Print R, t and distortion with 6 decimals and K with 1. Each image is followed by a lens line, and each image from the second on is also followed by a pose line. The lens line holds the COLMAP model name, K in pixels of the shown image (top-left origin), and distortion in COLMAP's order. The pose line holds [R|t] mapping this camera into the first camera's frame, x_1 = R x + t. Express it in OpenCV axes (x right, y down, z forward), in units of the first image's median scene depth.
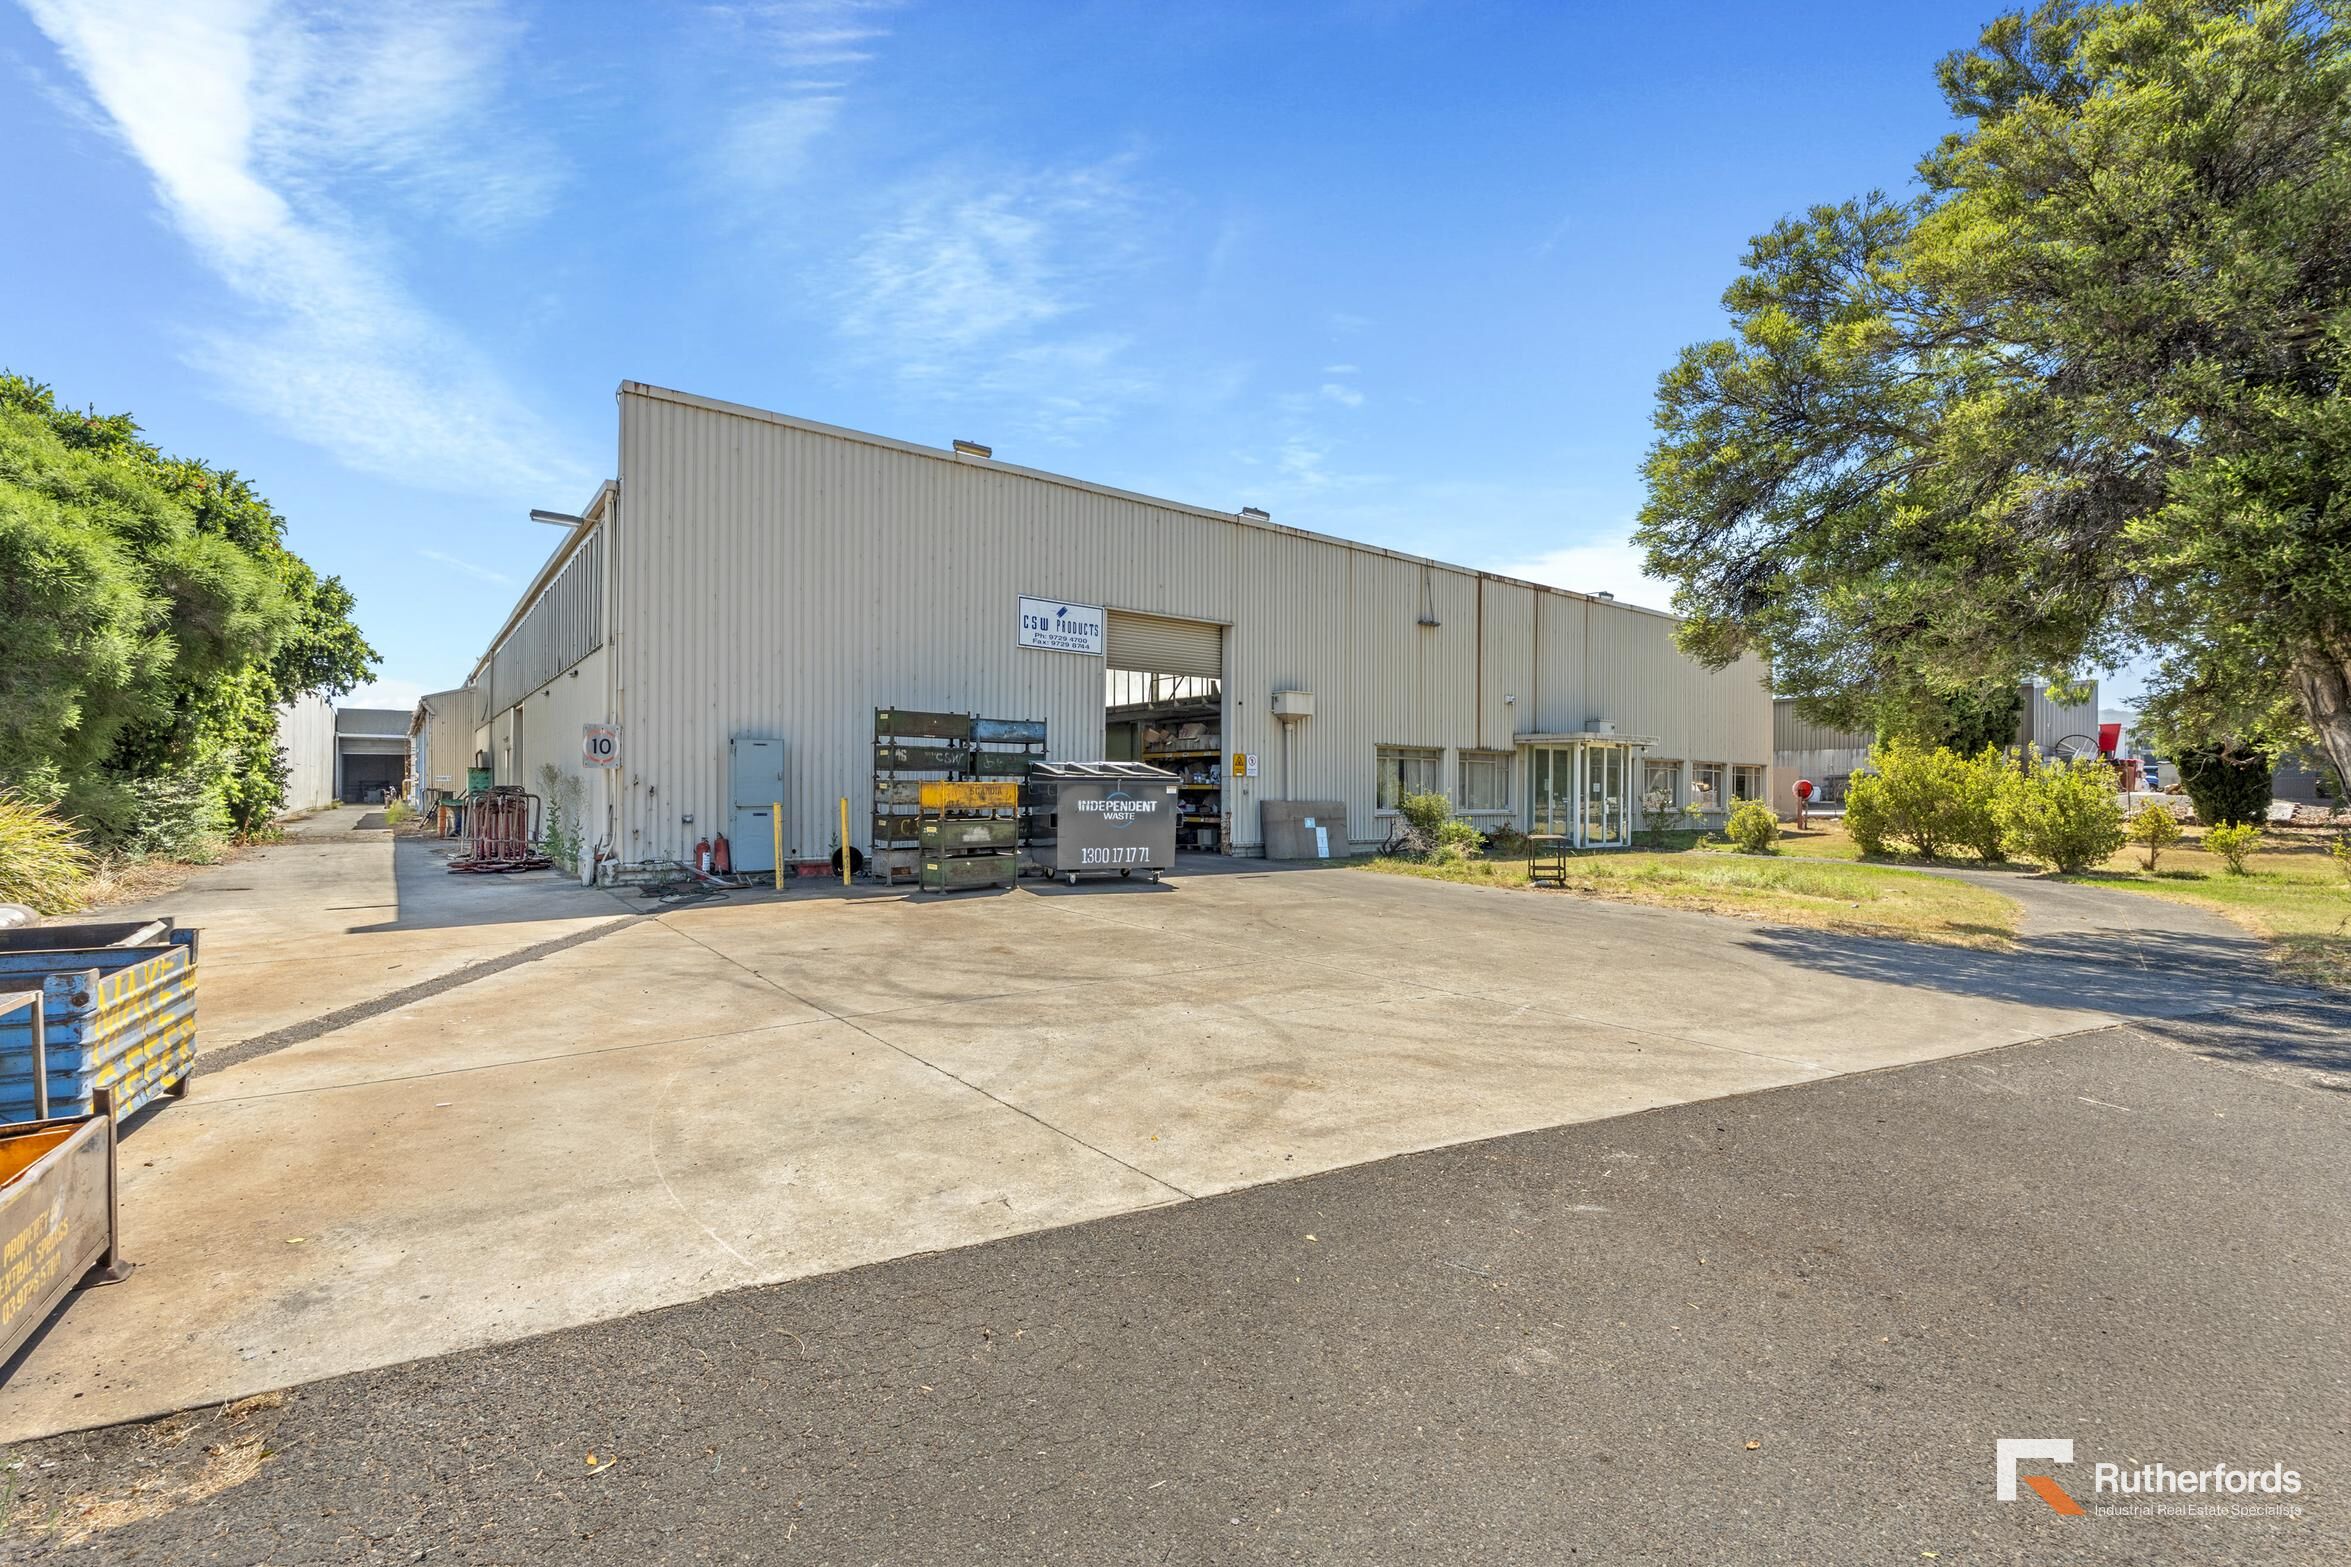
lens RADIAL K [[1039.5, 0, 1175.5], [0, 1039.5, 783.5], [0, 0, 1]] dist [0.000333, -0.000575]
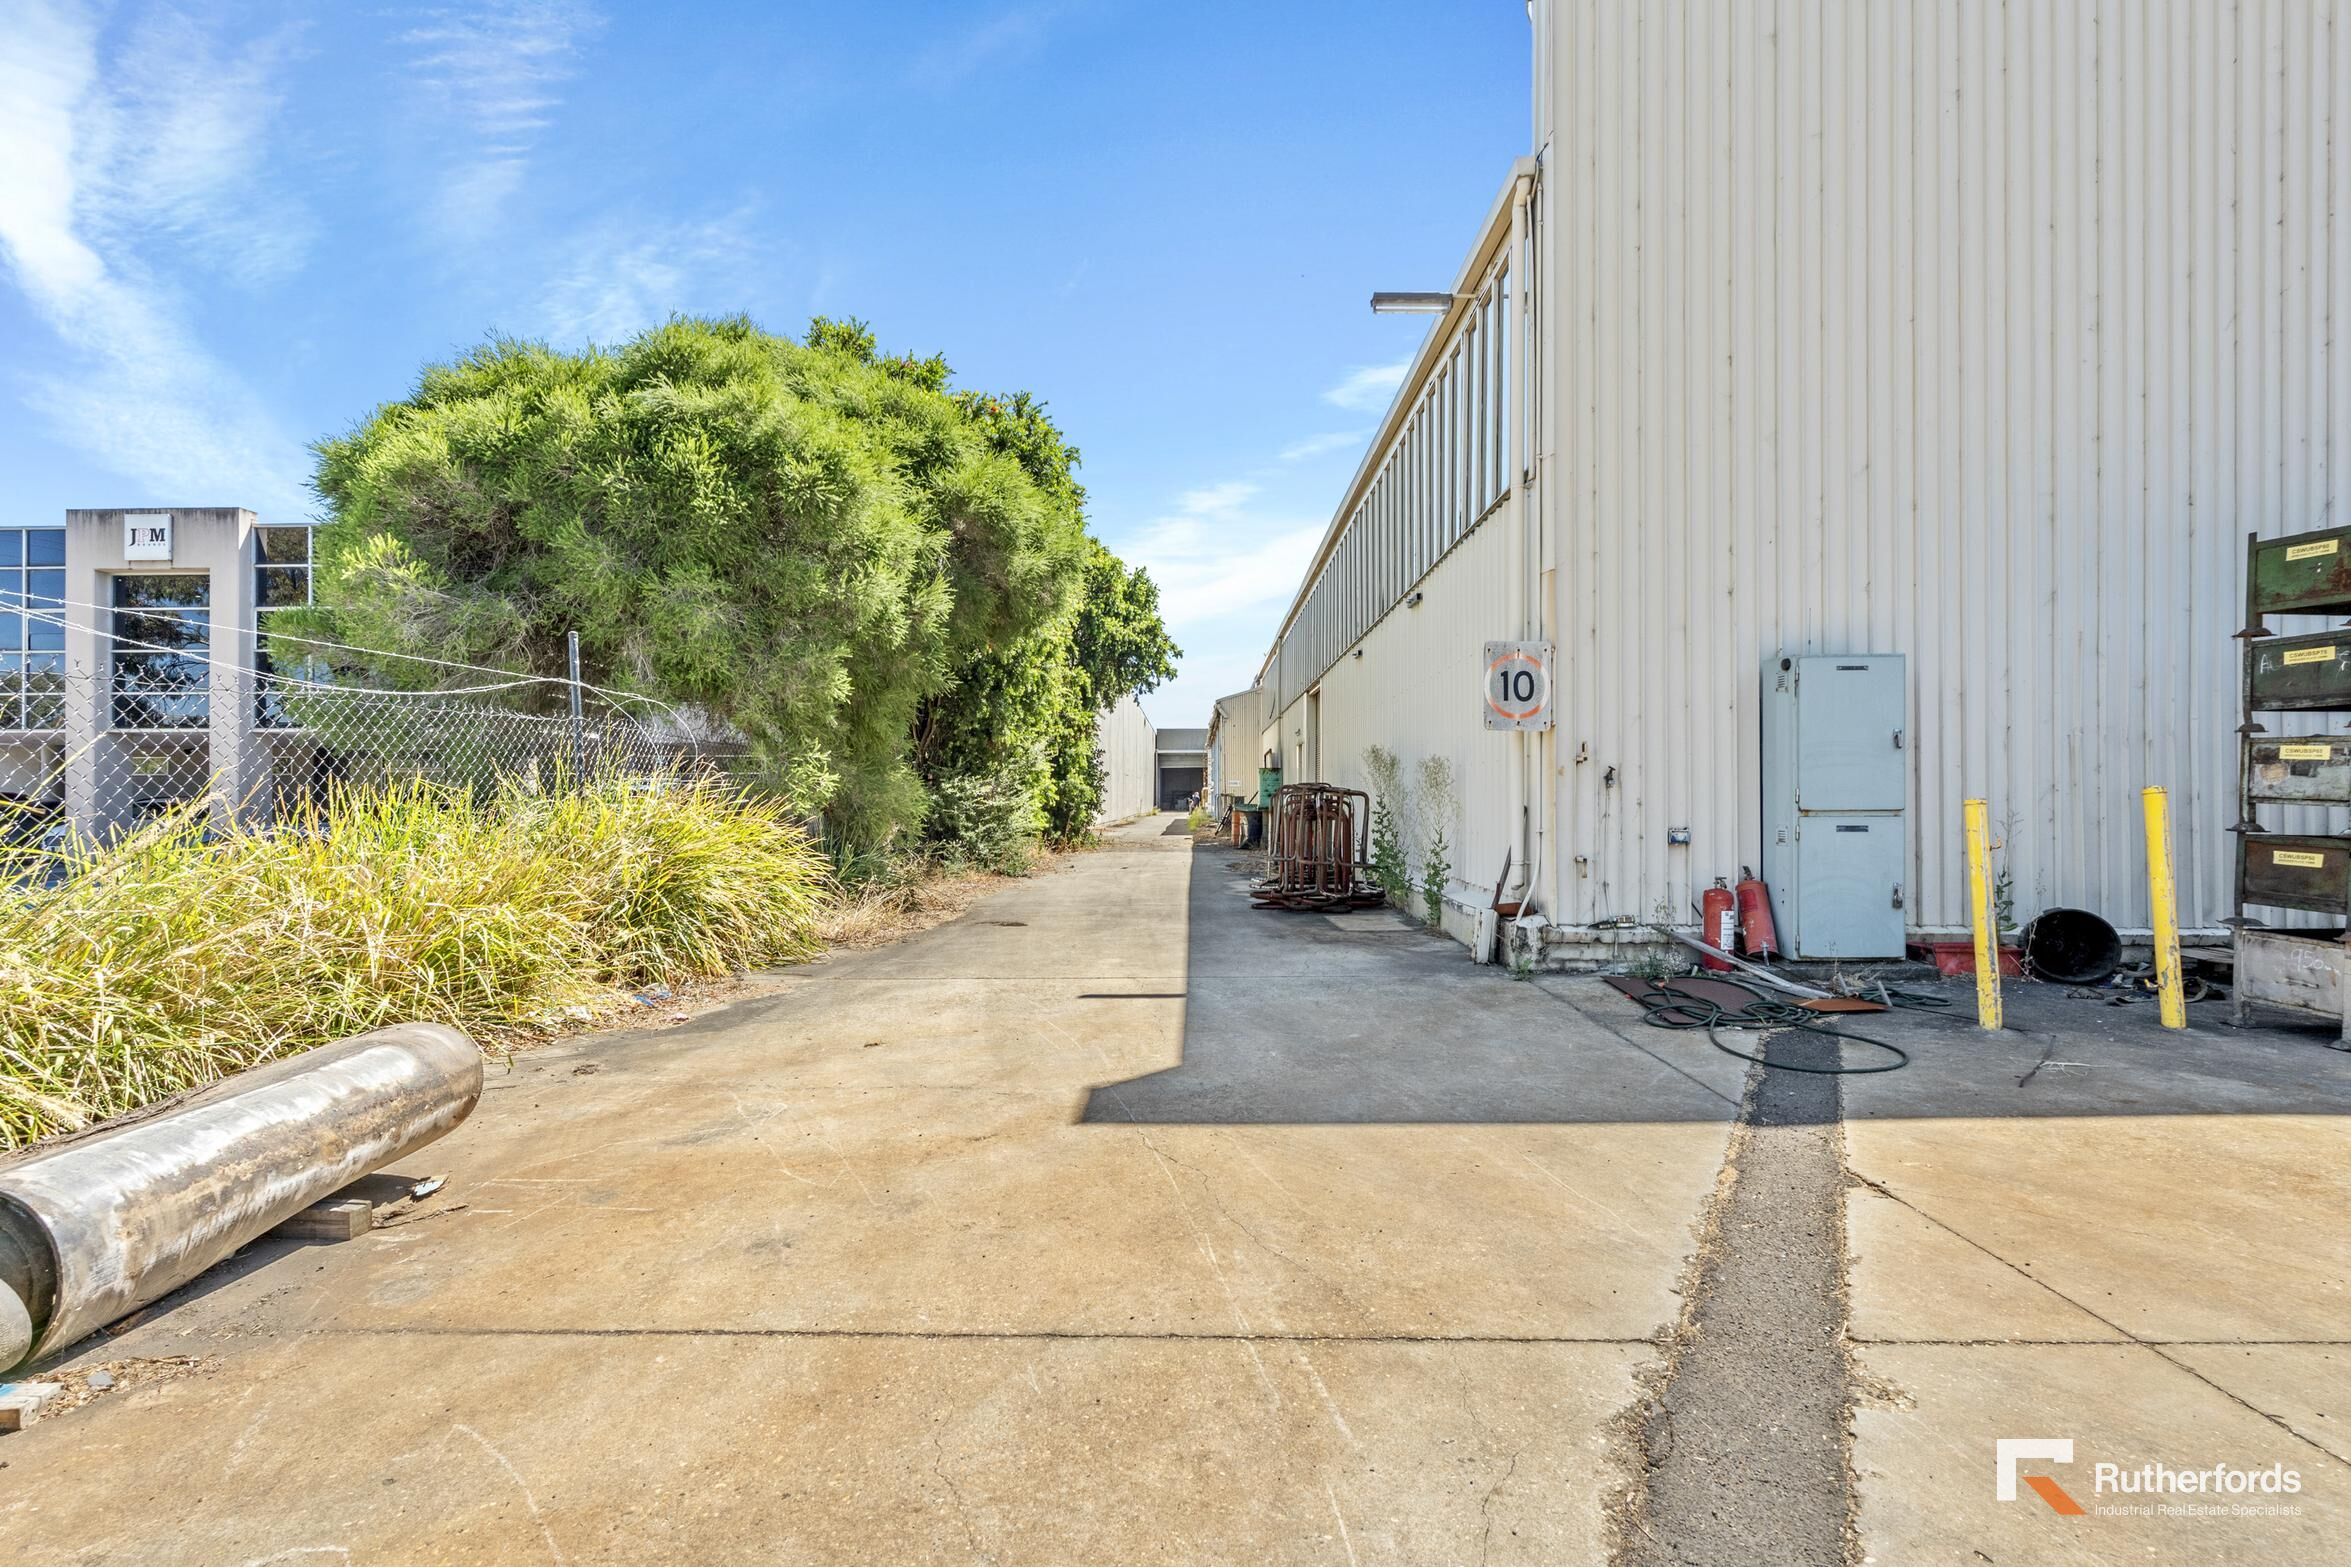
lens RADIAL K [[1039.5, 0, 1175.5], [0, 1039.5, 783.5], [0, 0, 1]] dist [0.000333, -0.000575]
pose [[0.786580, -0.011619, -0.617380, -0.280070], [0.005464, 0.999915, -0.011856, 0.011406], [0.617465, 0.005953, 0.786576, 0.381719]]
